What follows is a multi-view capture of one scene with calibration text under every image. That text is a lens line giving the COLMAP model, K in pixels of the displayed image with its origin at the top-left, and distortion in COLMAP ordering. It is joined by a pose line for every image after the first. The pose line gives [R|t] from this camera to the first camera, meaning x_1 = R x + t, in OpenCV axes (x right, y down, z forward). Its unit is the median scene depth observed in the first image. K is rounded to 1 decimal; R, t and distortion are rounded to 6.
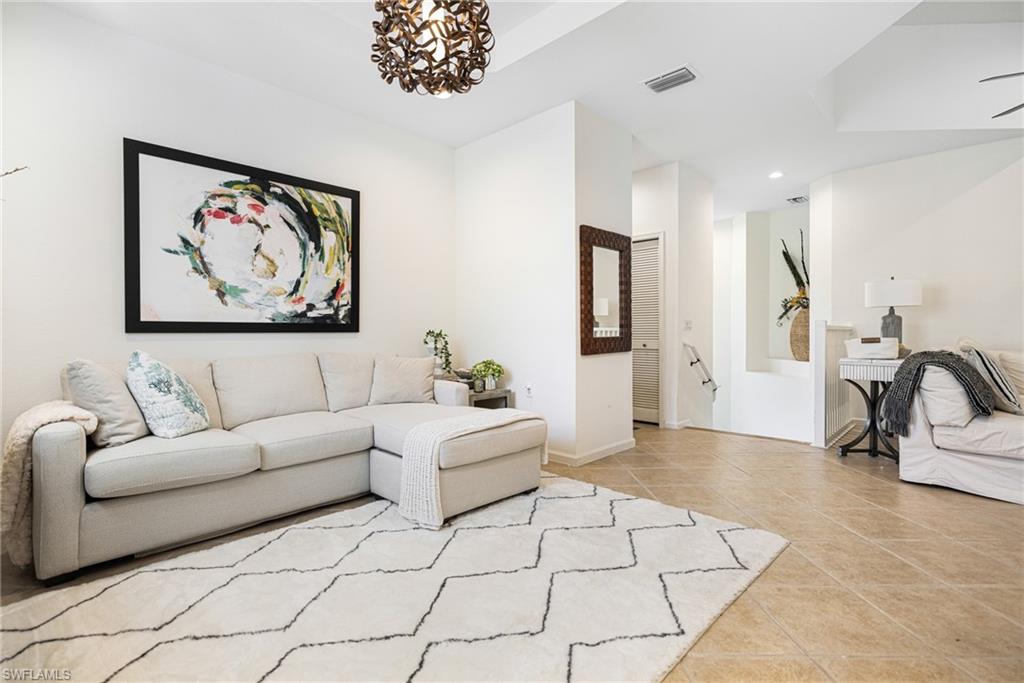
lens RADIAL K [[462.8, 0, 504.8], [0, 462.8, 338.2], [0, 0, 1]] dist [-0.001235, 0.000174]
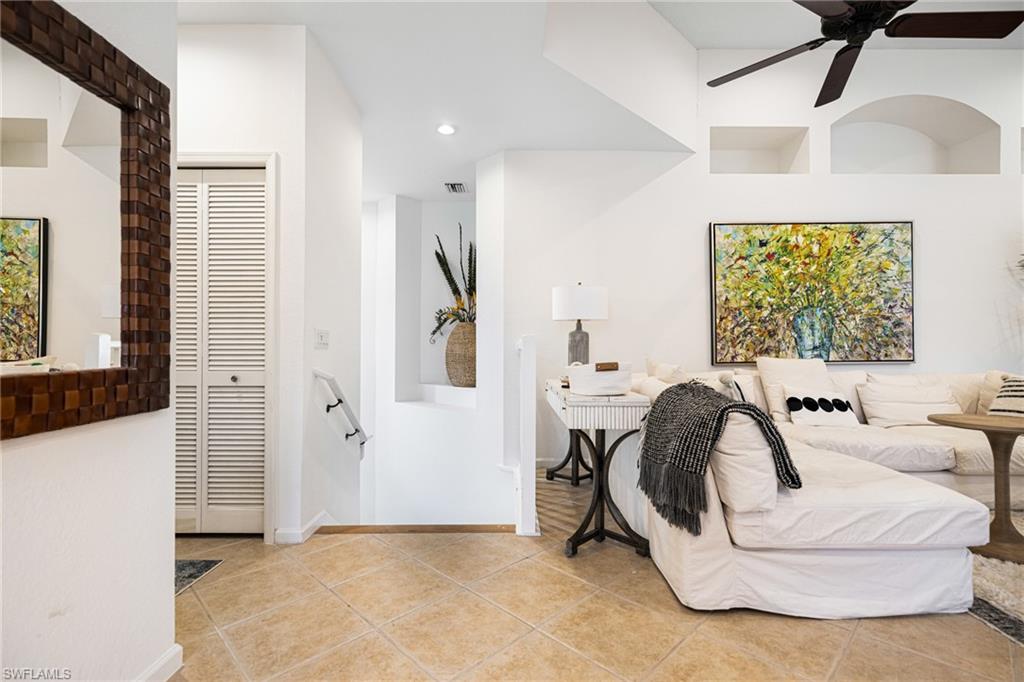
lens RADIAL K [[462.8, 0, 495.1], [0, 462.8, 343.6], [0, 0, 1]] dist [-0.001235, 0.000174]
pose [[0.735746, 0.011889, 0.677153, 0.178886], [0.004351, 0.999742, -0.022280, -0.010253], [-0.677244, 0.019338, 0.735504, 0.467799]]
